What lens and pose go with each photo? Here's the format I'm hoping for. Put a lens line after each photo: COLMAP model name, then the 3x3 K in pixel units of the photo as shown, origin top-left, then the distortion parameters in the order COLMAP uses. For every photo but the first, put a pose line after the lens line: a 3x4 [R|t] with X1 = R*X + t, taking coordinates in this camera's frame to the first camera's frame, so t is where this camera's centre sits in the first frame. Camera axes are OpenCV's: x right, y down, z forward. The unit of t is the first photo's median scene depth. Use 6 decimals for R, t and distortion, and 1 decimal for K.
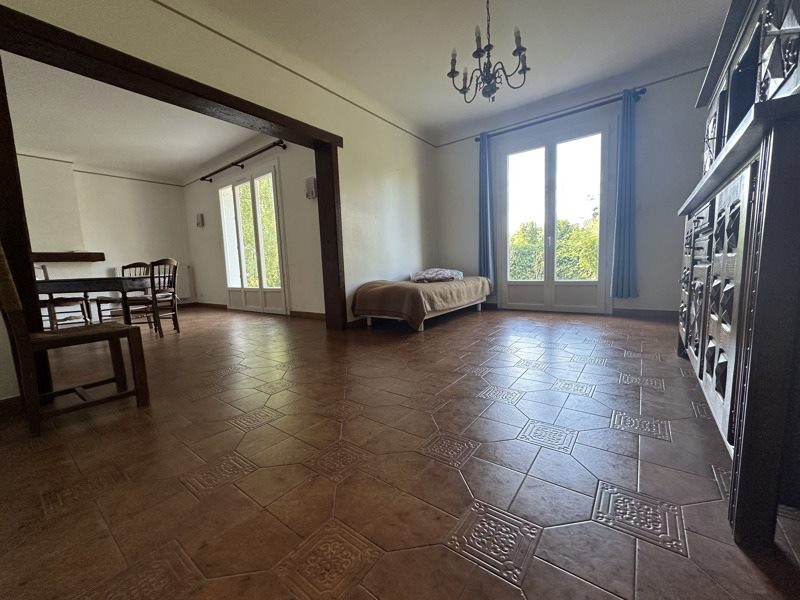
lens RADIAL K [[319.5, 0, 400.0], [0, 319.5, 300.0], [0, 0, 1]] dist [-0.008085, -0.000040]
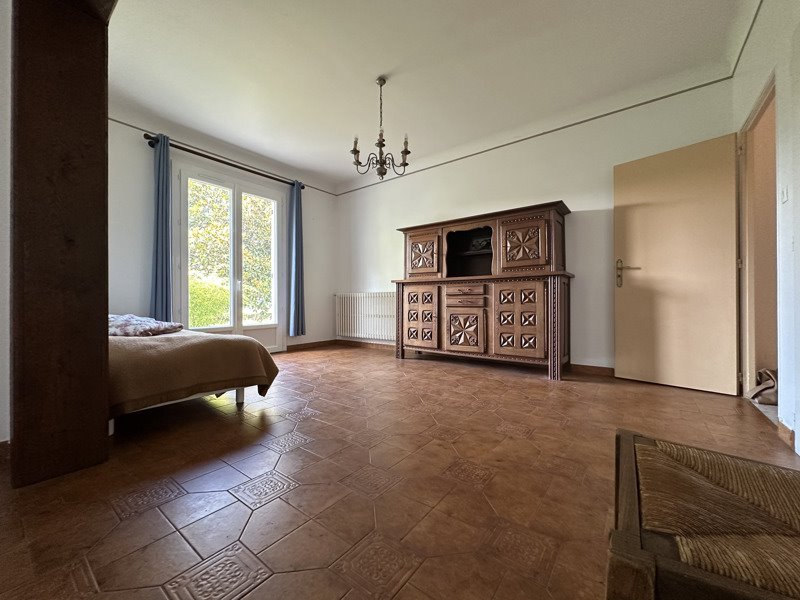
lens RADIAL K [[319.5, 0, 400.0], [0, 319.5, 300.0], [0, 0, 1]] dist [-0.008085, -0.000040]
pose [[0.001204, 0.042234, 0.999107, -0.728054], [0.115230, 0.992447, -0.042091, -0.060319], [-0.993338, 0.115178, -0.003672, 0.742178]]
